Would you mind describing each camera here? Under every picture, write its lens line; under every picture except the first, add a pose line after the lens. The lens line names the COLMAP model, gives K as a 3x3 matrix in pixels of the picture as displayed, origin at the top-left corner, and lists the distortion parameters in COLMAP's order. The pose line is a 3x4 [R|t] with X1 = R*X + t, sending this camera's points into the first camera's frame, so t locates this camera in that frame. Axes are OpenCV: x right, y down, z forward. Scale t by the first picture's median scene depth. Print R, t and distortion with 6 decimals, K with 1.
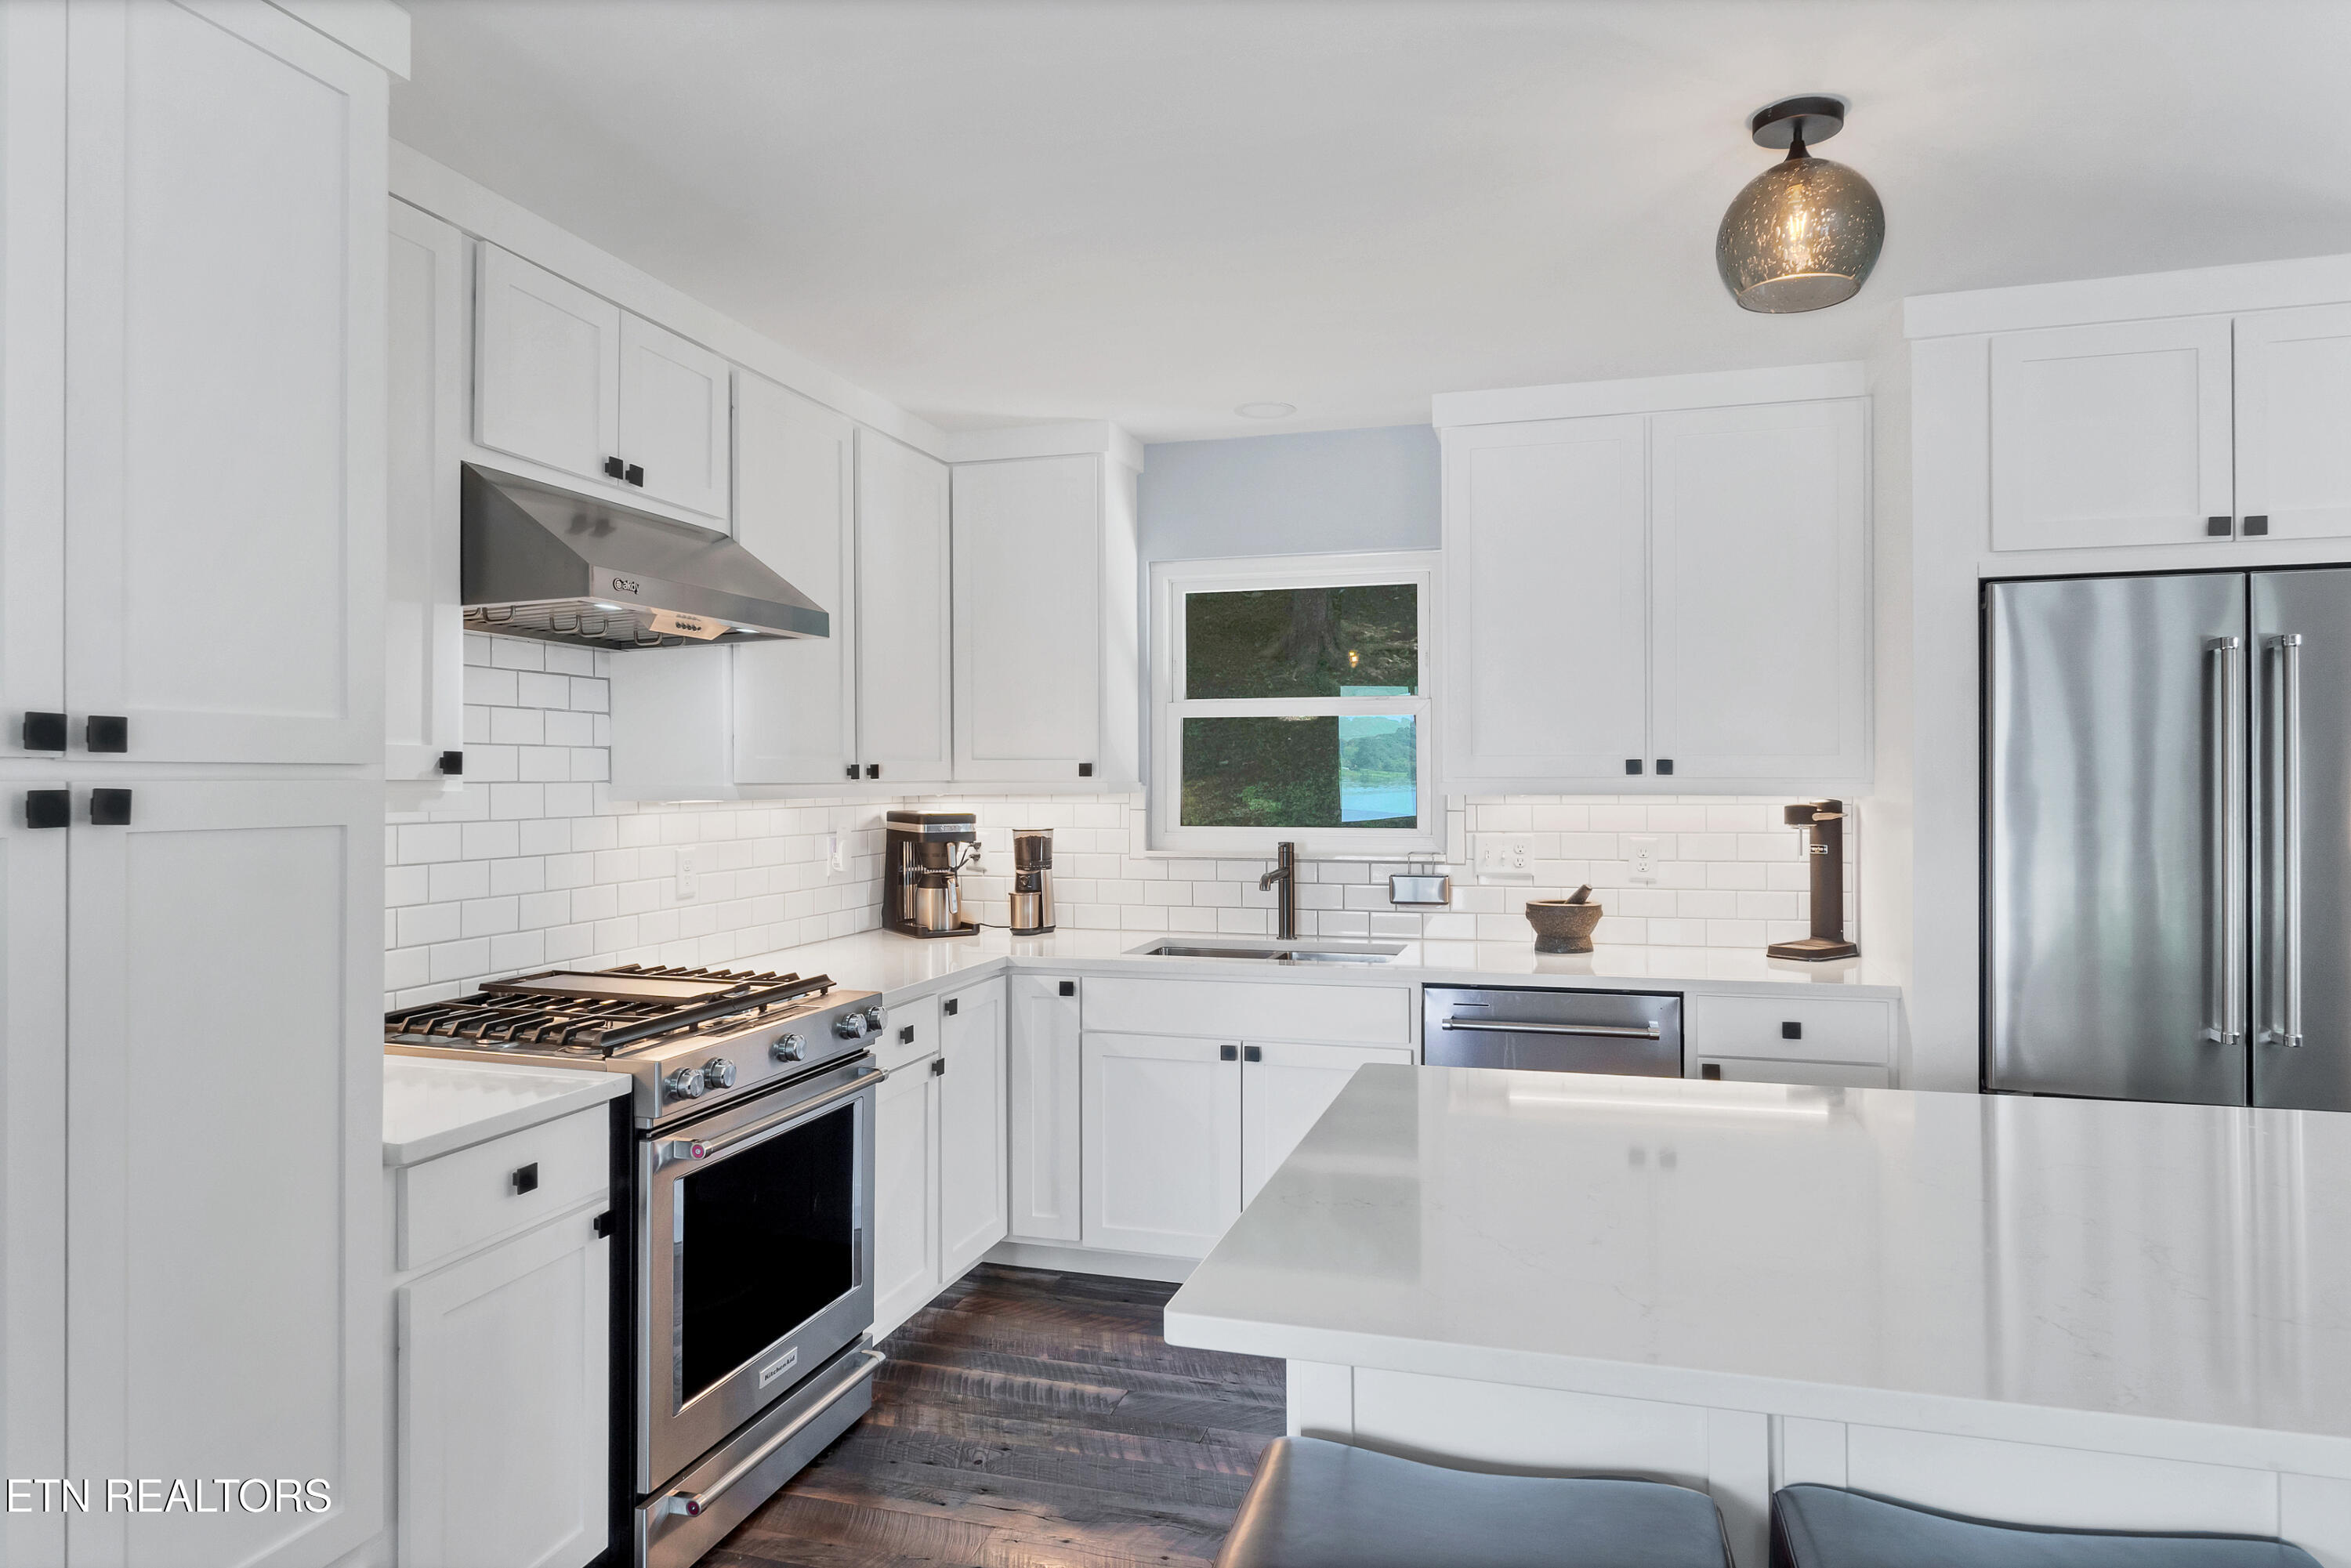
lens RADIAL K [[1438.6, 0, 1175.5], [0, 1438.6, 784.0], [0, 0, 1]] dist [0.019708, -0.000315]
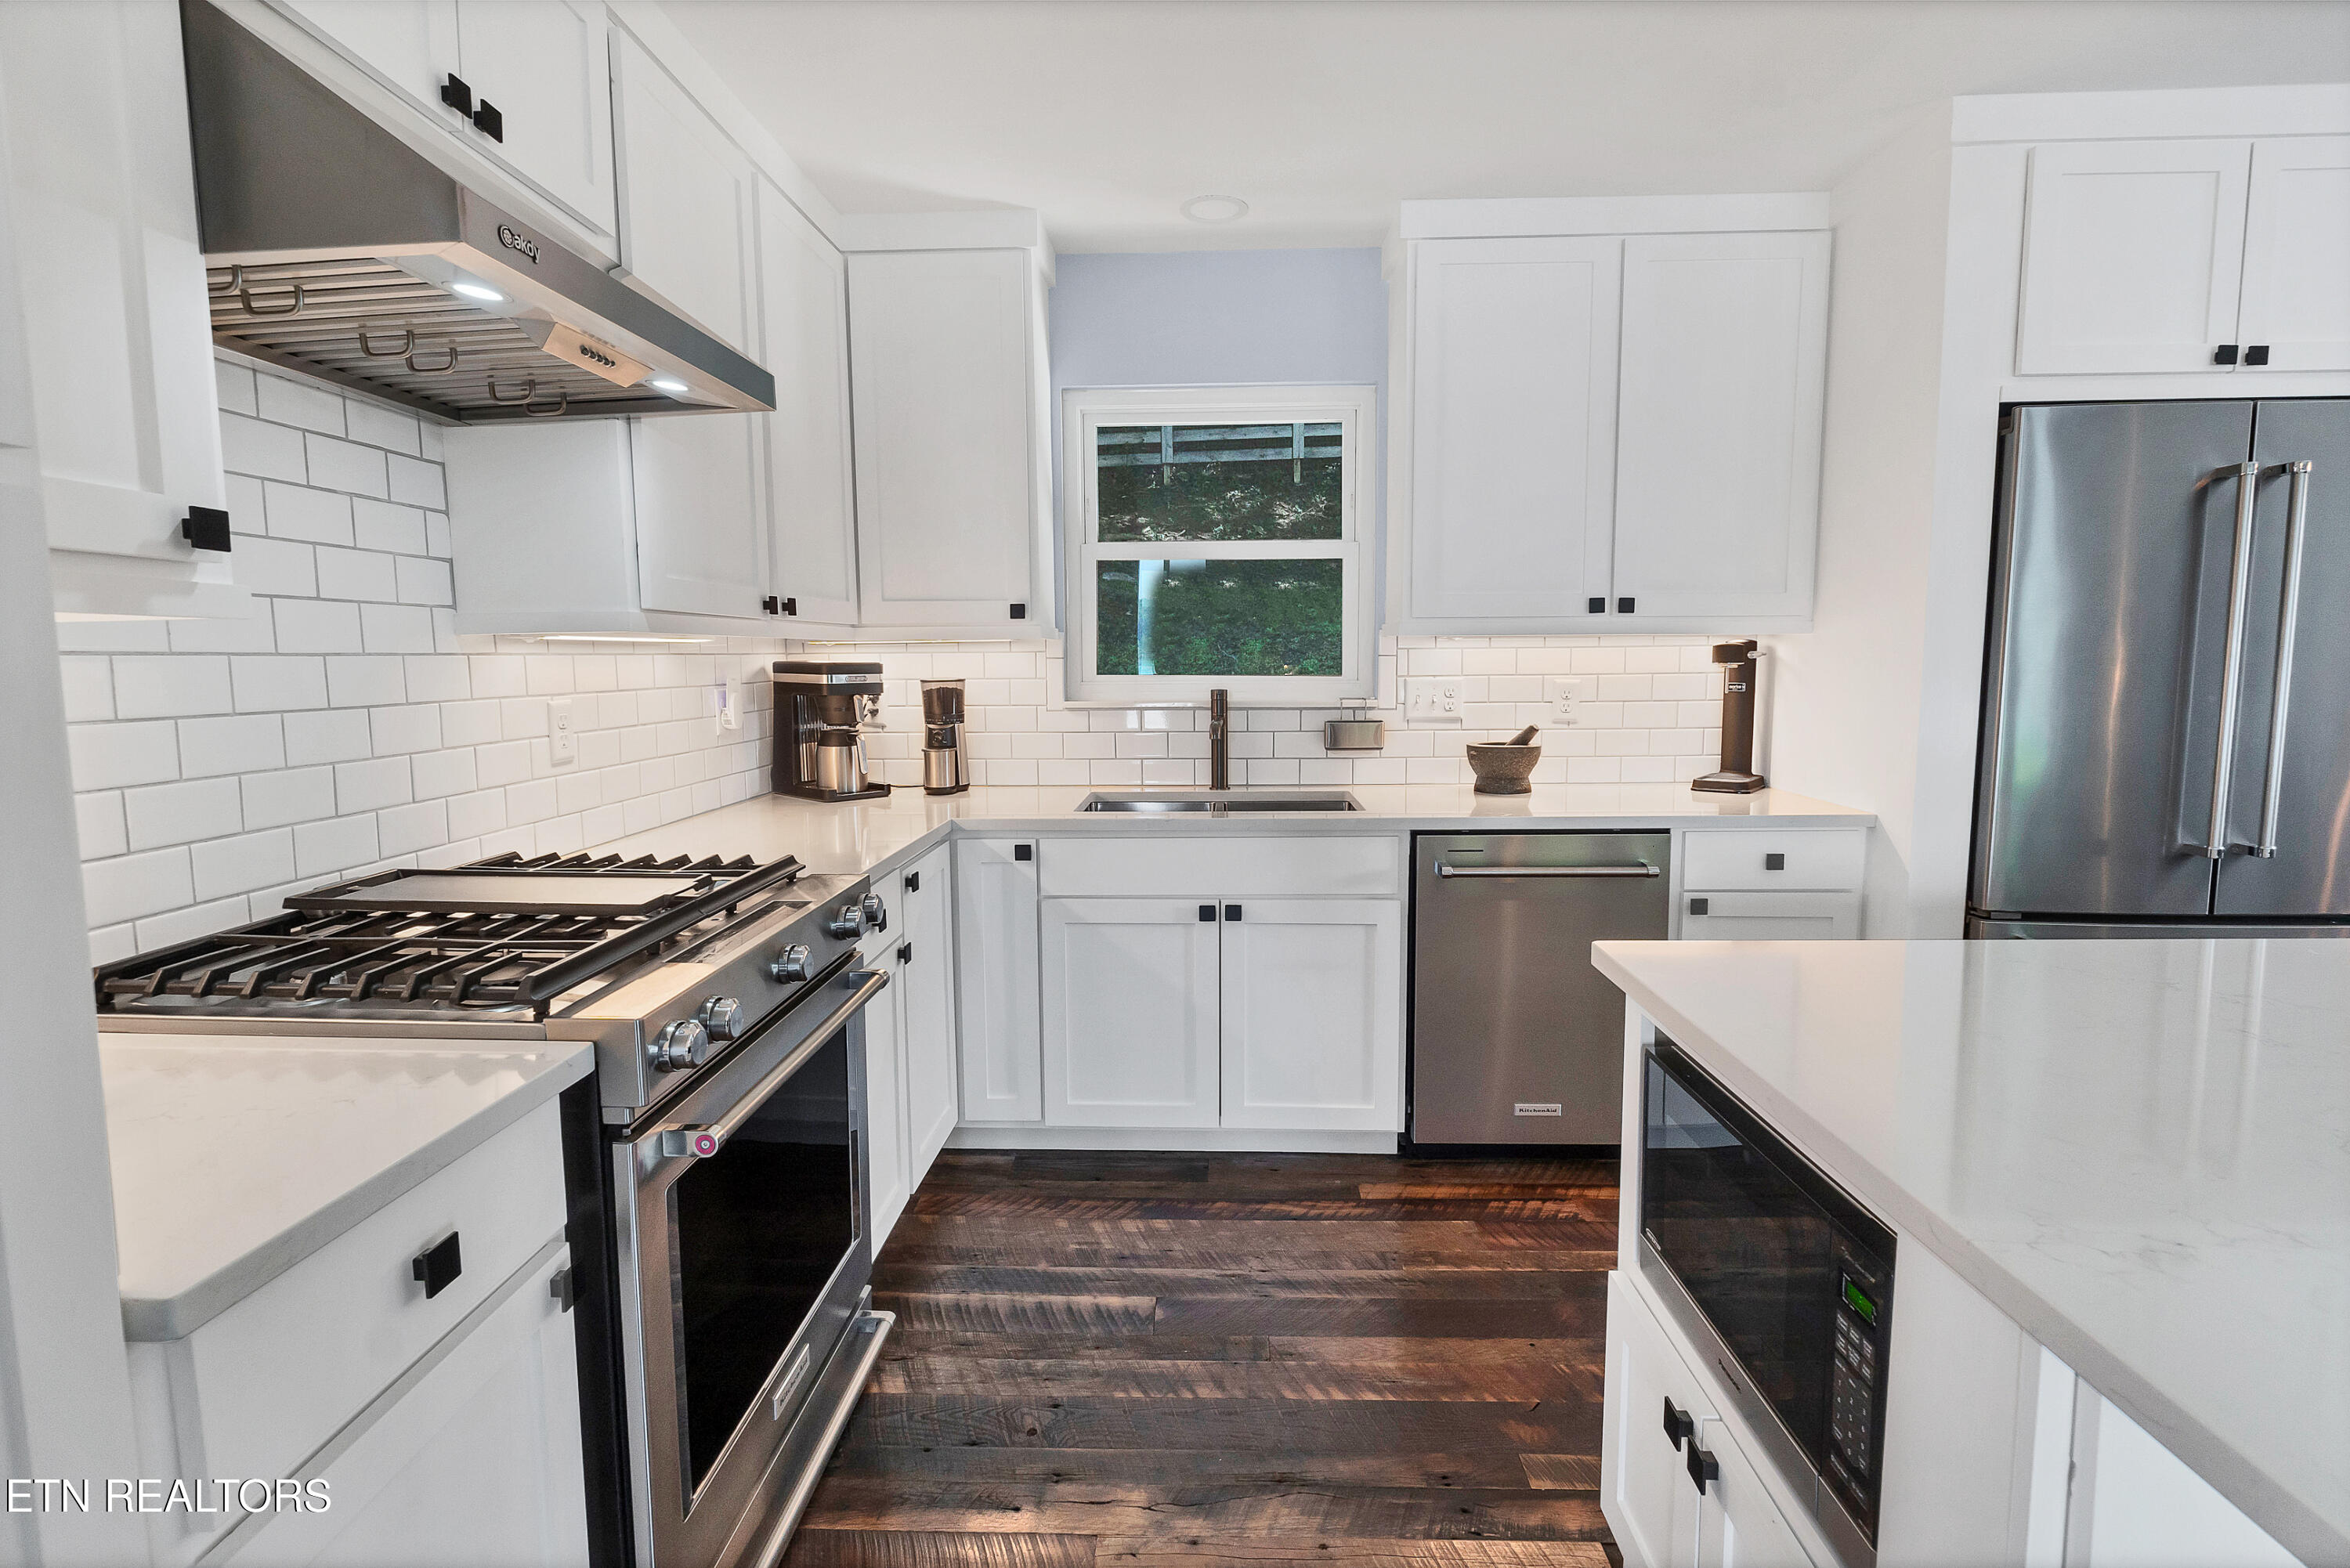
lens RADIAL K [[1141.5, 0, 1179.8], [0, 1141.5, 777.6], [0, 0, 1]] dist [0.000801, -0.000116]
pose [[0.969497, -0.031547, 0.243065, -0.161155], [0.007115, 0.994887, 0.100744, 0.025744], [-0.245000, -0.095942, 0.964764, 0.308844]]
